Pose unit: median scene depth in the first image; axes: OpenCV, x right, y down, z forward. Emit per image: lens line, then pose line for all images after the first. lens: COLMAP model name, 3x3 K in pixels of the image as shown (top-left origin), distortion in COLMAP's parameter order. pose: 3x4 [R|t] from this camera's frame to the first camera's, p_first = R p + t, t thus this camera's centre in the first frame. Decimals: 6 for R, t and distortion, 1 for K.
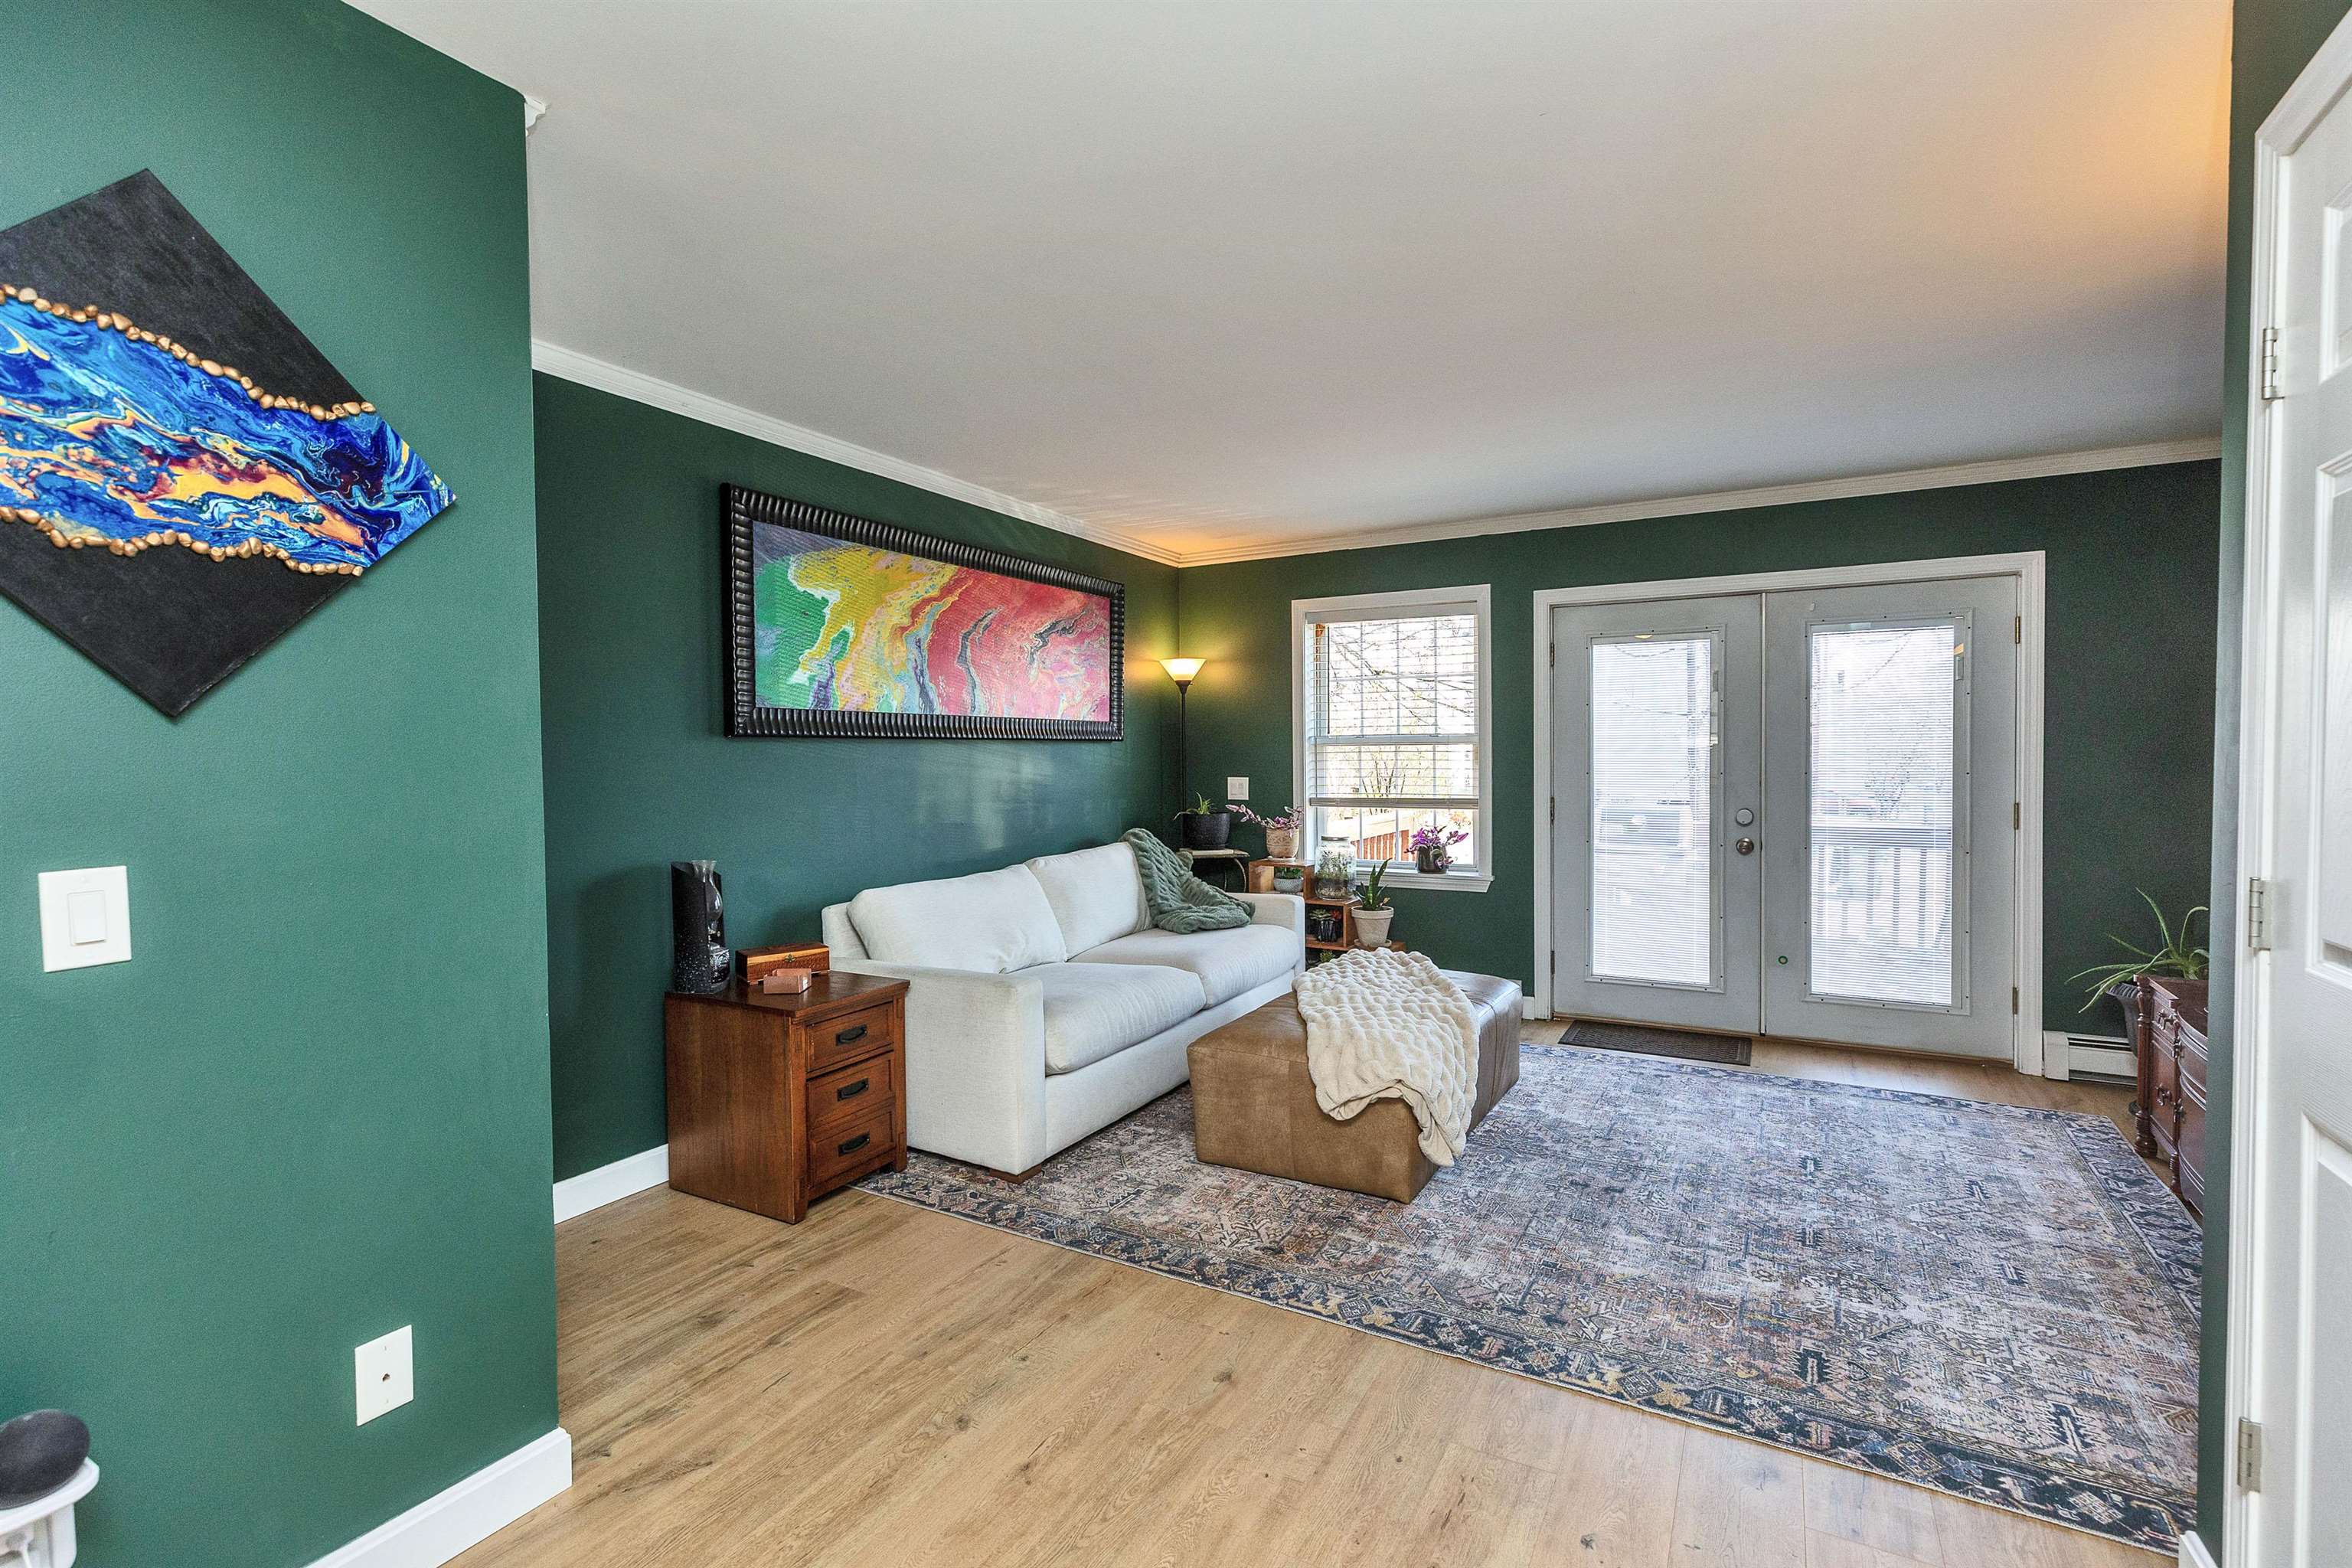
lens RADIAL K [[1066.4, 0, 1172.2], [0, 1066.4, 777.6], [0, 0, 1]] dist [0.001385, -0.000212]
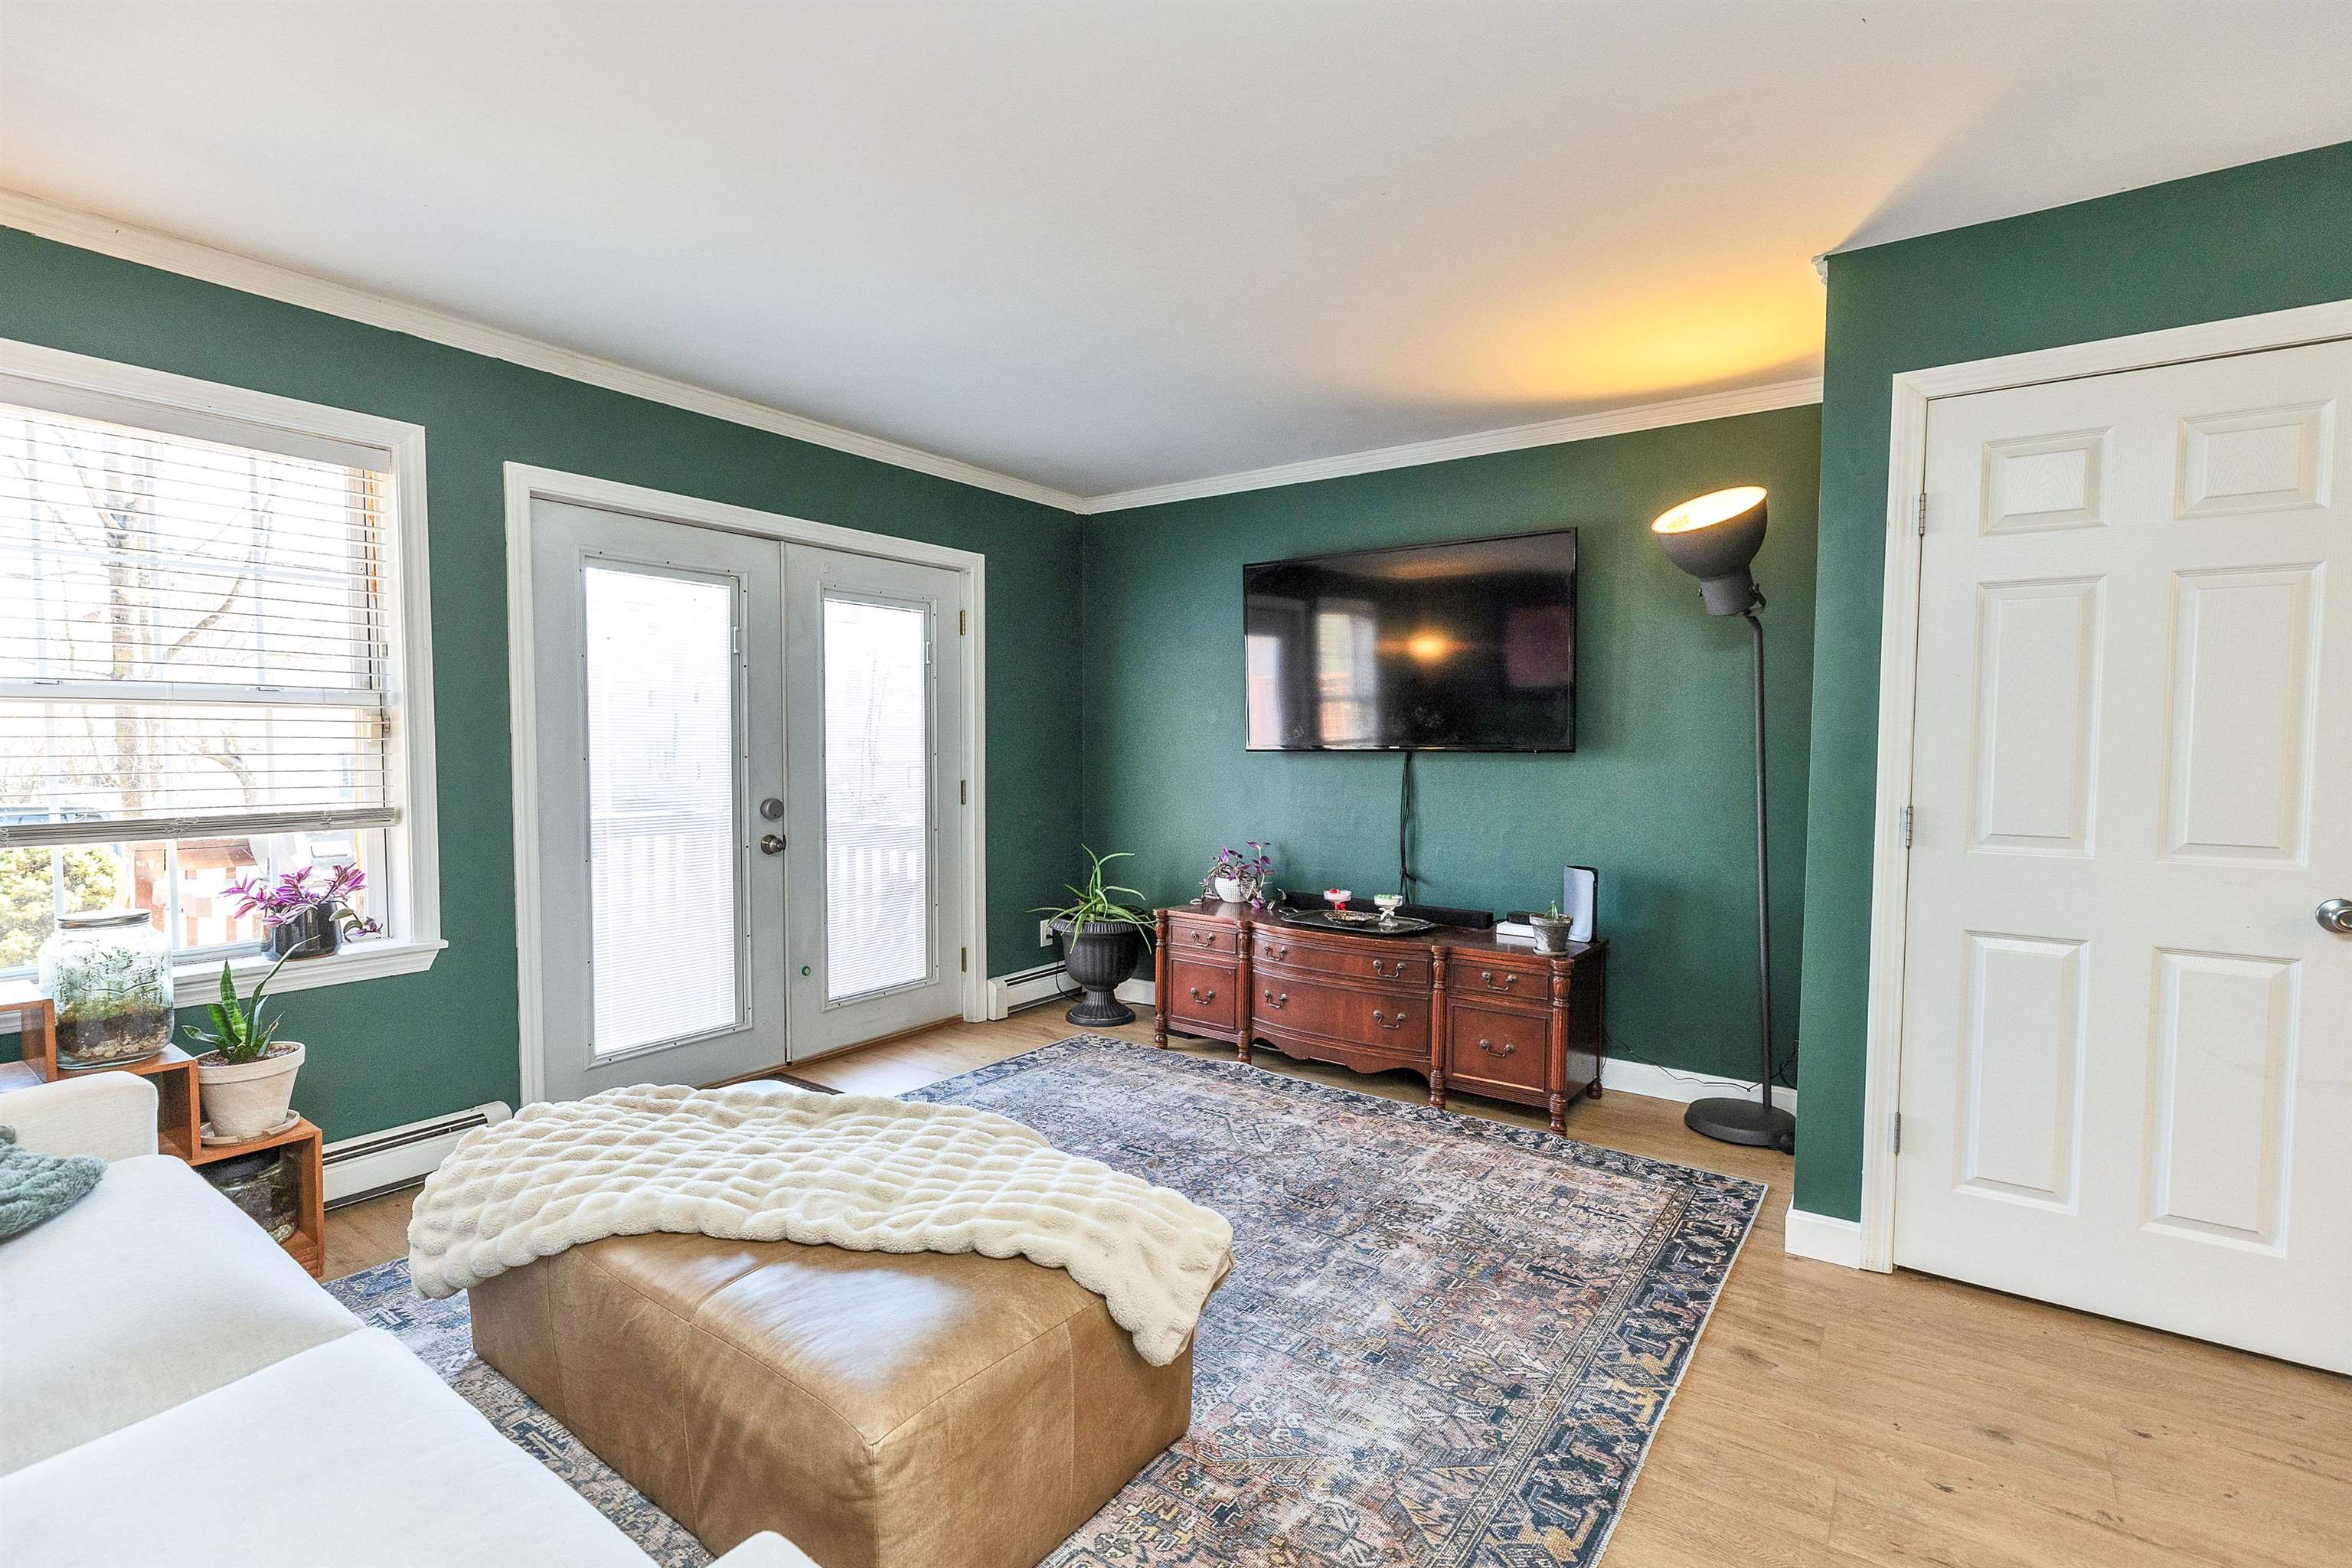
lens RADIAL K [[1082.1, 0, 1176.0], [0, 1082.1, 784.0], [0, 0, 1]] dist [0.005946, -0.000003]
pose [[0.103113, -0.034840, 0.994059, -0.330860], [0.014961, 0.999328, 0.033473, -0.007038], [-0.994557, 0.011421, 0.103565, 0.751309]]
